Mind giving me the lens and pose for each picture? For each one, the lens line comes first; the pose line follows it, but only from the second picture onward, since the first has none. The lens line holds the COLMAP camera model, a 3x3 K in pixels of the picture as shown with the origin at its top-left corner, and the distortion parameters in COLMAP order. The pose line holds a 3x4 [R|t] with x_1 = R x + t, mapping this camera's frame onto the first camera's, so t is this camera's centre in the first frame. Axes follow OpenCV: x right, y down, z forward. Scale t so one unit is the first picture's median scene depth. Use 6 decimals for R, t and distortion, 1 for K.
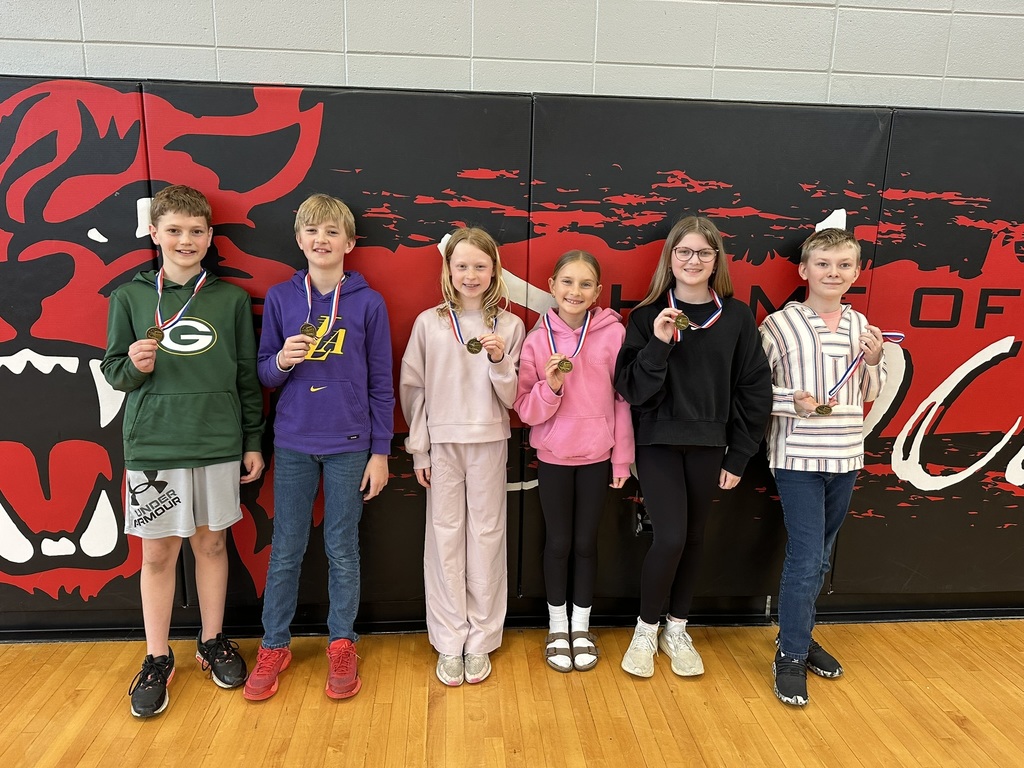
lens RADIAL K [[718.7, 0, 503.1], [0, 718.7, 389.7], [0, 0, 1]] dist [0.026840, -0.039827]
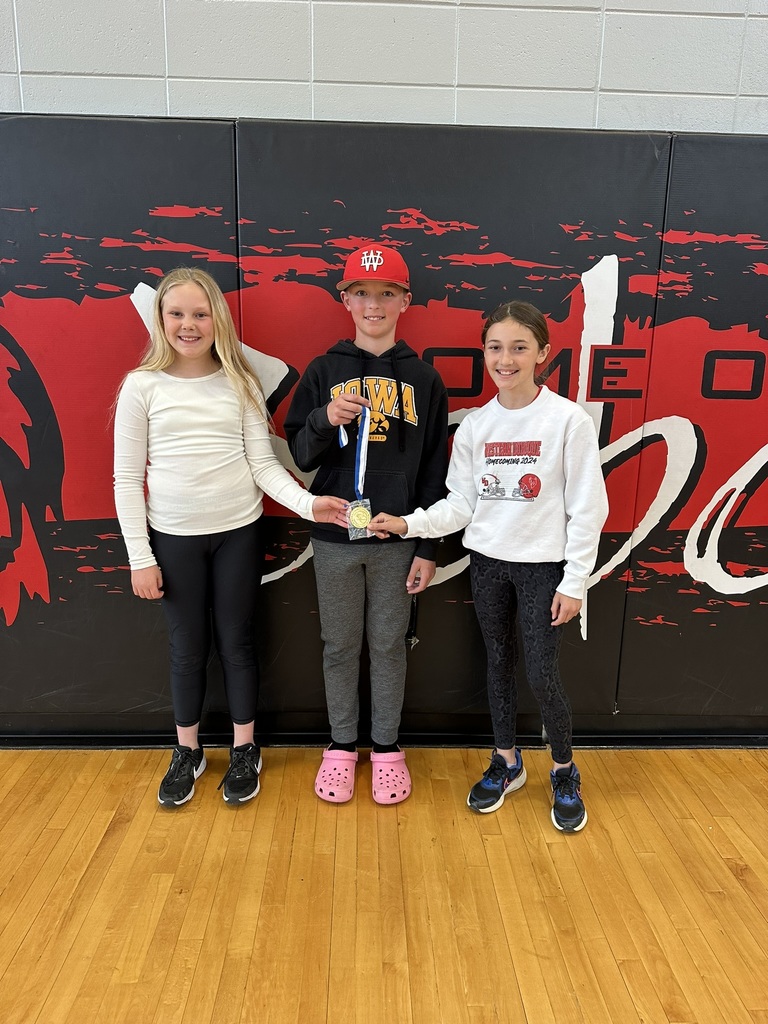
lens RADIAL K [[718.7, 0, 377.3], [0, 718.7, 509.9], [0, 0, 1]] dist [0.026840, -0.039827]
pose [[0.998972, 0.007920, -0.044633, 0.238921], [-0.007953, 0.999968, -0.000577, 0.049977], [0.044627, 0.000931, 0.999003, 0.150865]]
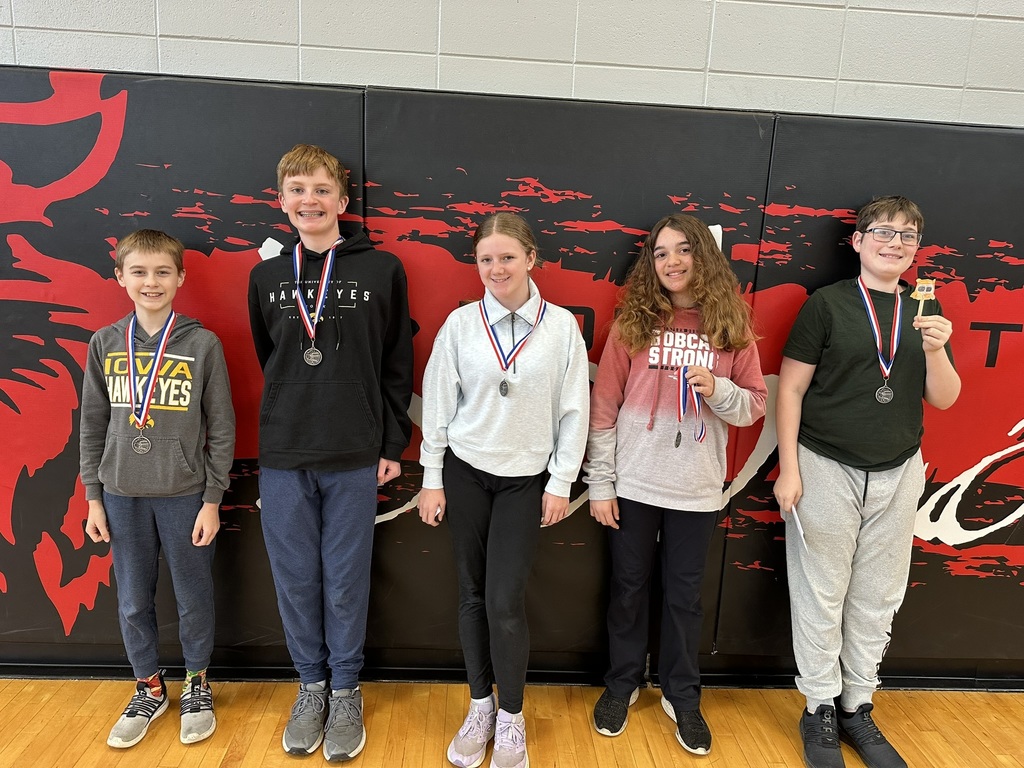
lens RADIAL K [[718.7, 0, 506.3], [0, 718.7, 383.6], [0, 0, 1]] dist [0.026840, -0.039827]
pose [[0.999293, 0.032632, -0.018681, 0.234786], [-0.033014, 0.999244, -0.020508, -0.027570], [0.017998, 0.021110, 0.999615, 0.110290]]
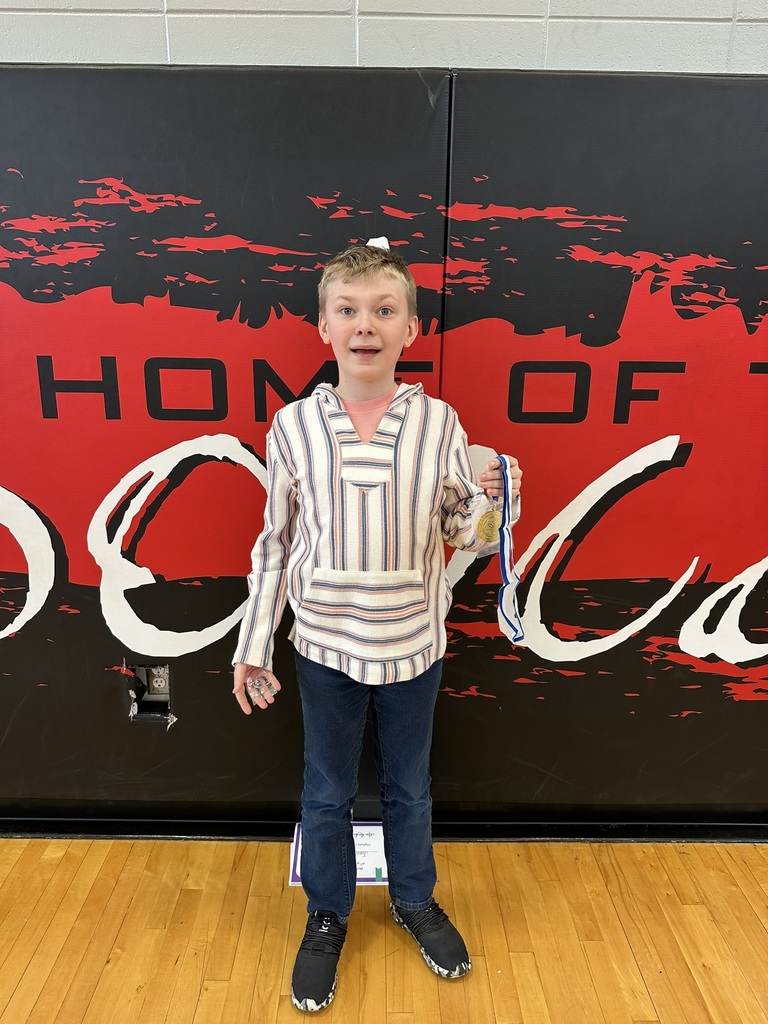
lens RADIAL K [[718.7, 0, 371.0], [0, 718.7, 507.9], [0, 0, 1]] dist [0.026840, -0.039827]
pose [[0.997571, 0.009924, -0.068946, 0.514069], [-0.006674, 0.998863, 0.047212, -0.040715], [0.069336, -0.046637, 0.996503, 0.355230]]
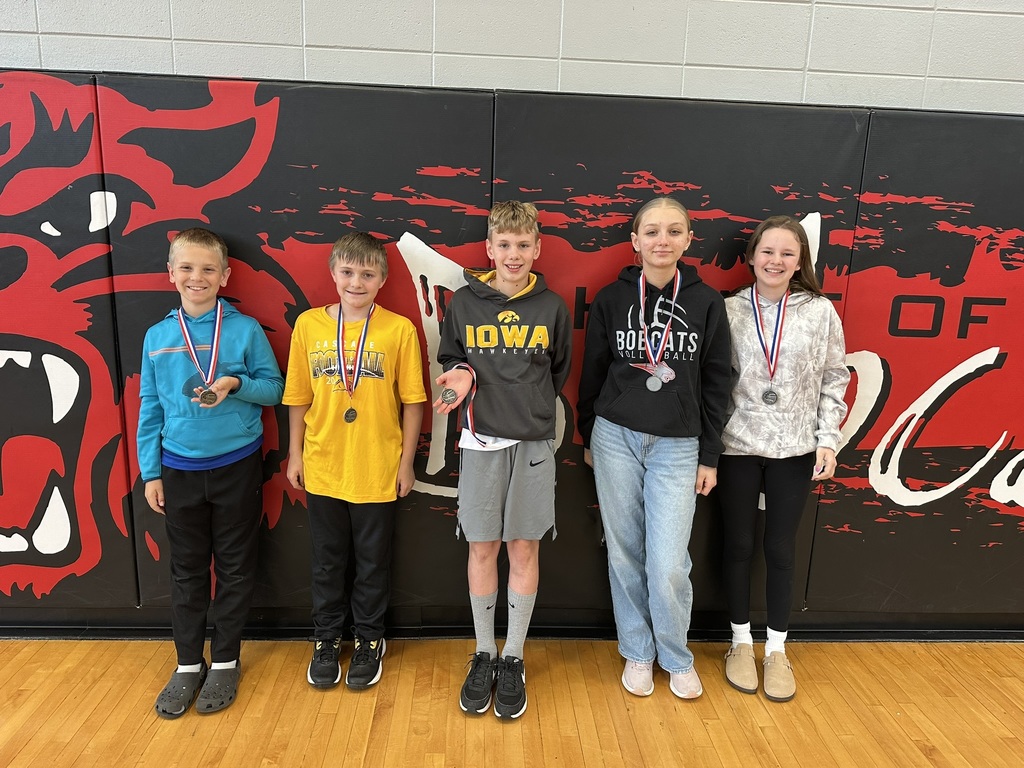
lens RADIAL K [[718.7, 0, 507.5], [0, 718.7, 380.9], [0, 0, 1]] dist [0.026840, -0.039827]
pose [[0.999526, 0.019449, -0.023873, 0.085646], [-0.019650, 0.999773, -0.008211, -0.009503], [0.023708, 0.008676, 0.999681, 0.028423]]
